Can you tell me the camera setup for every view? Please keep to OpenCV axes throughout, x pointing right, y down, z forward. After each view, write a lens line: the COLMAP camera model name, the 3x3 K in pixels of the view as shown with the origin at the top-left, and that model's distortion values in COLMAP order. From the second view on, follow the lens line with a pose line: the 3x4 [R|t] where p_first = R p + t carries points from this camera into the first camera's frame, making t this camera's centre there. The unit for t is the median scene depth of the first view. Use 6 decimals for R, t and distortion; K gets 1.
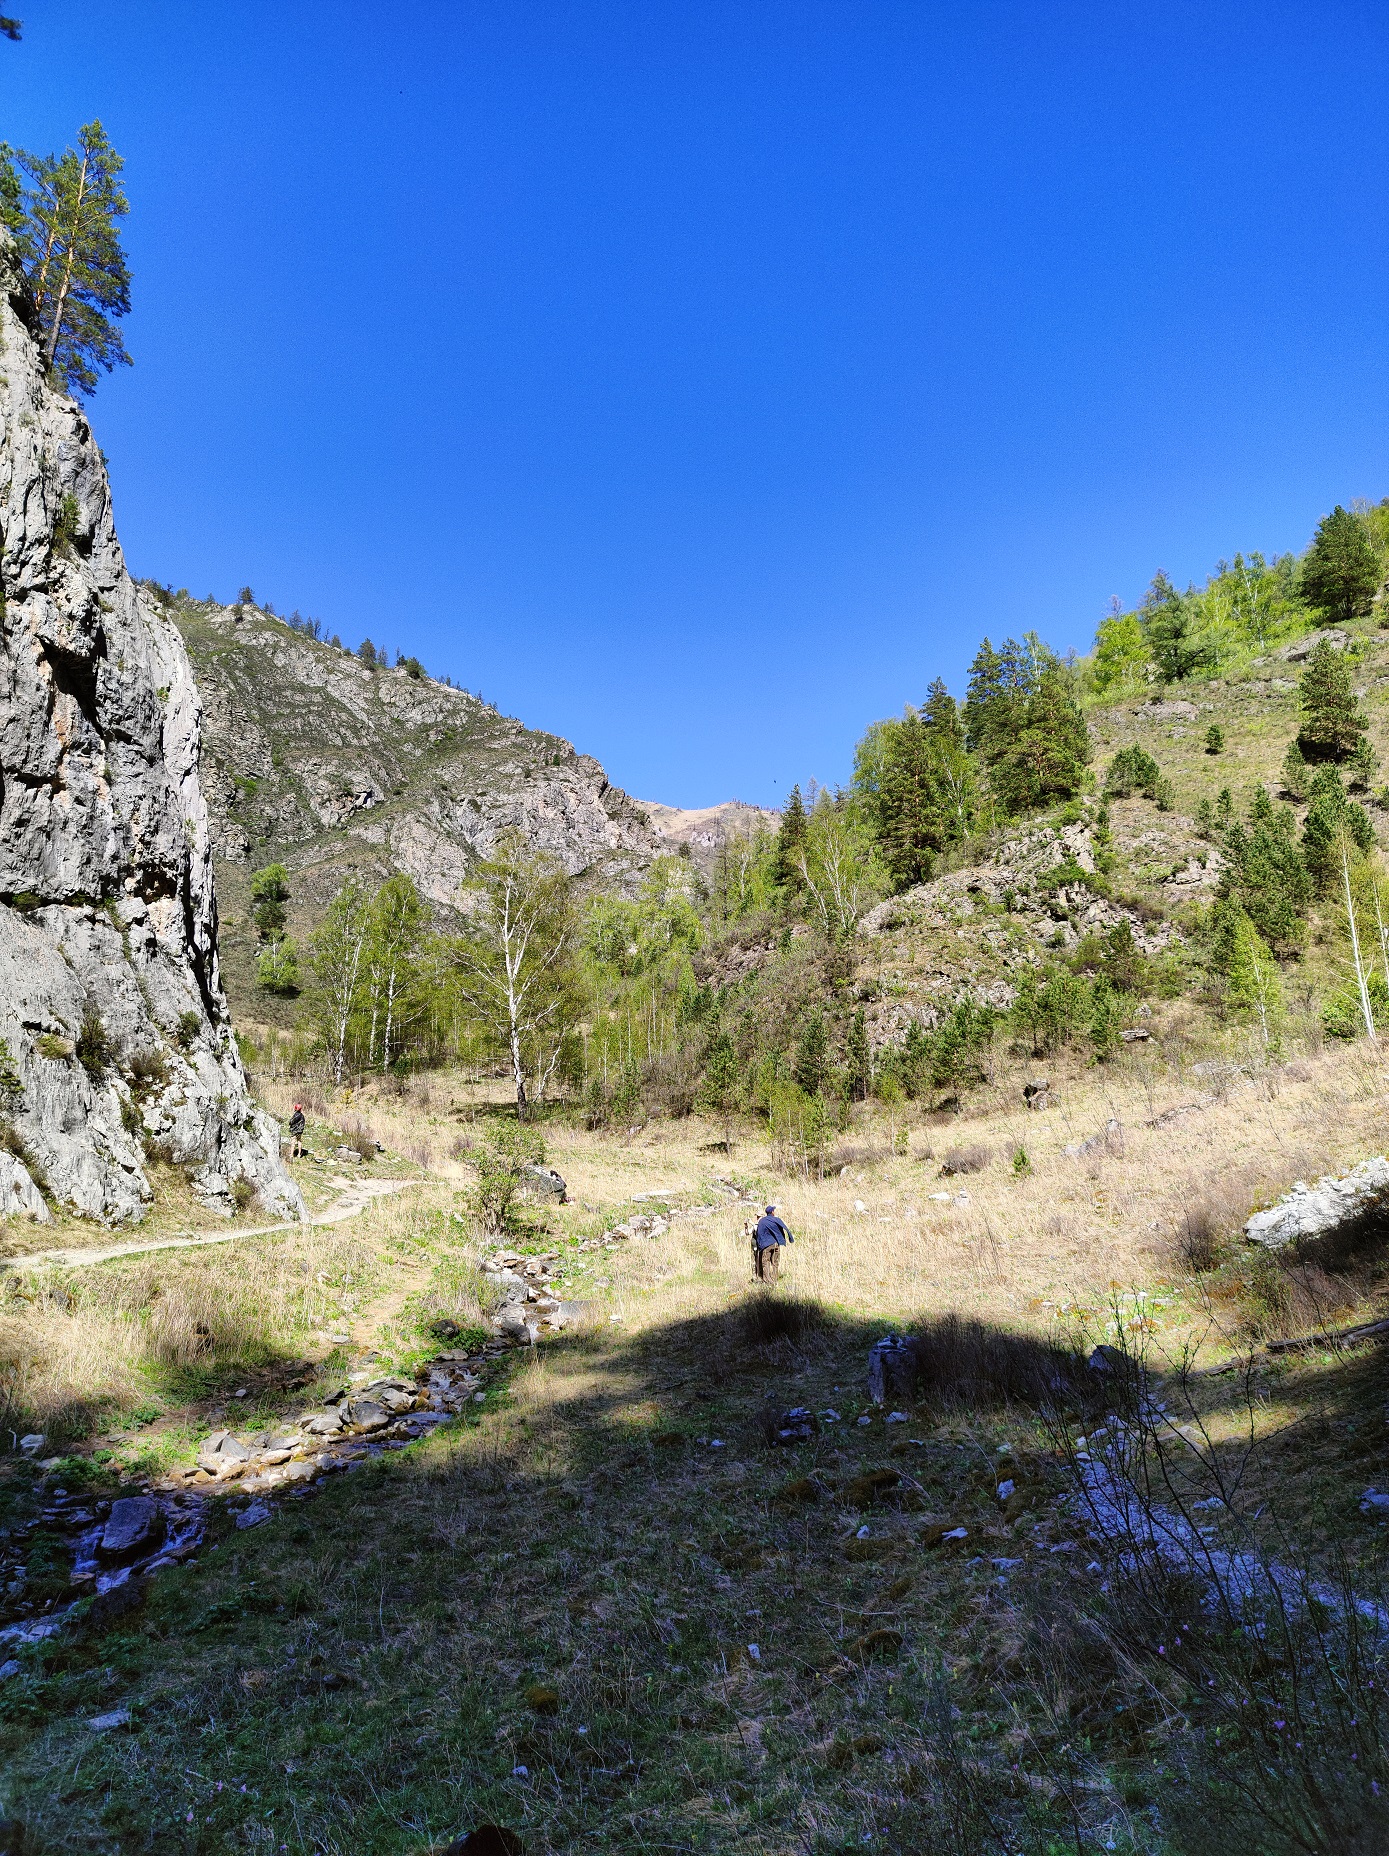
lens RADIAL K [[1411.9, 0, 694.5], [0, 1411.9, 928.0], [0, 0, 1]] dist [0.066710, -0.061357]
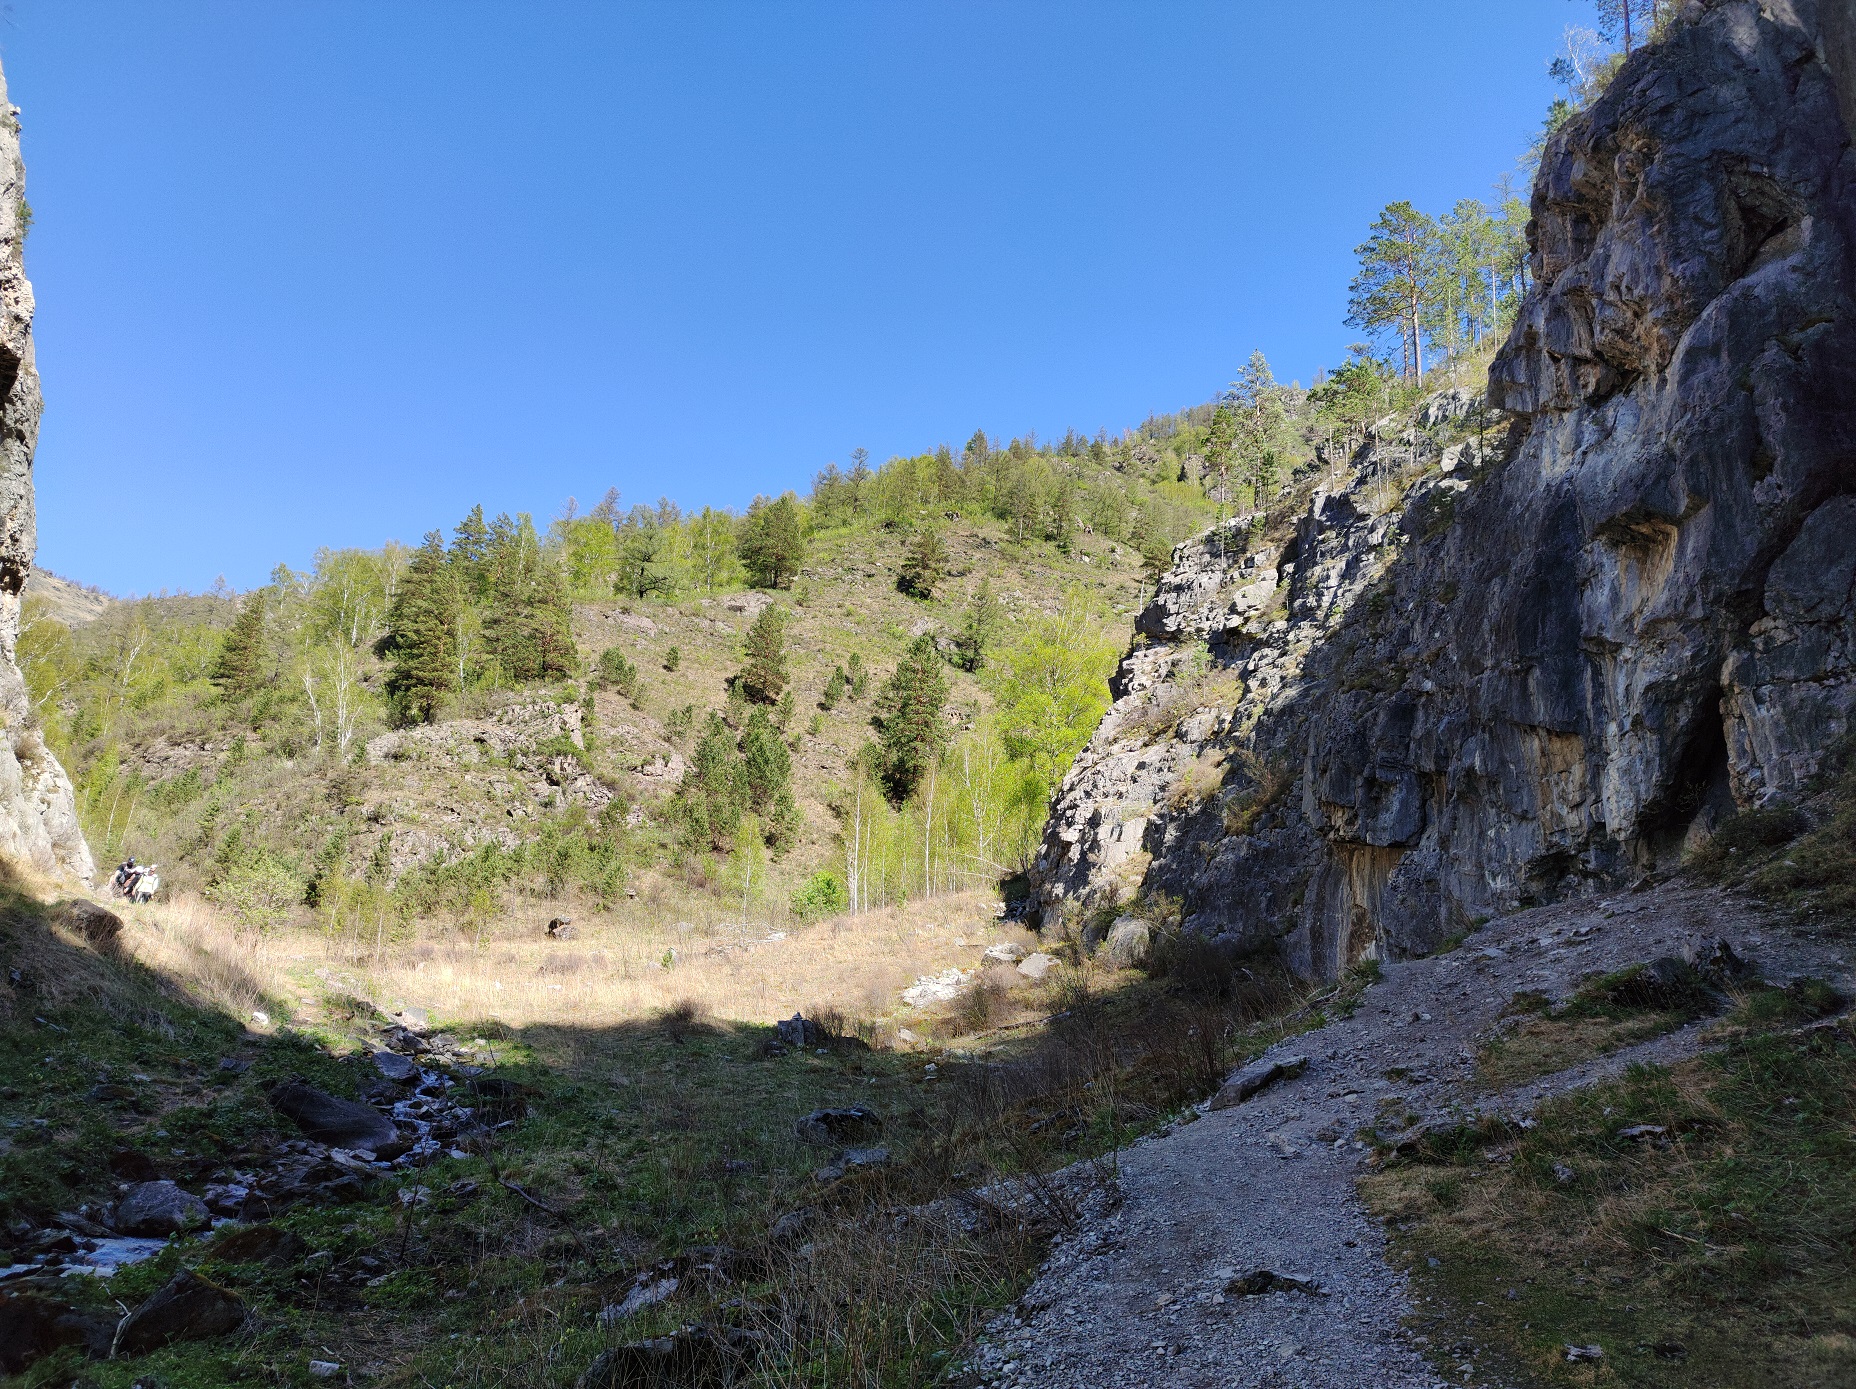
lens RADIAL K [[1411.9, 0, 945.2], [0, 1411.9, 690.1], [0, 0, 1]] dist [0.066710, -0.061357]
pose [[0.783676, 0.247026, 0.569938, -0.413289], [-0.198863, 0.969008, -0.146552, 0.064685], [-0.588477, 0.001510, 0.808513, -0.250696]]
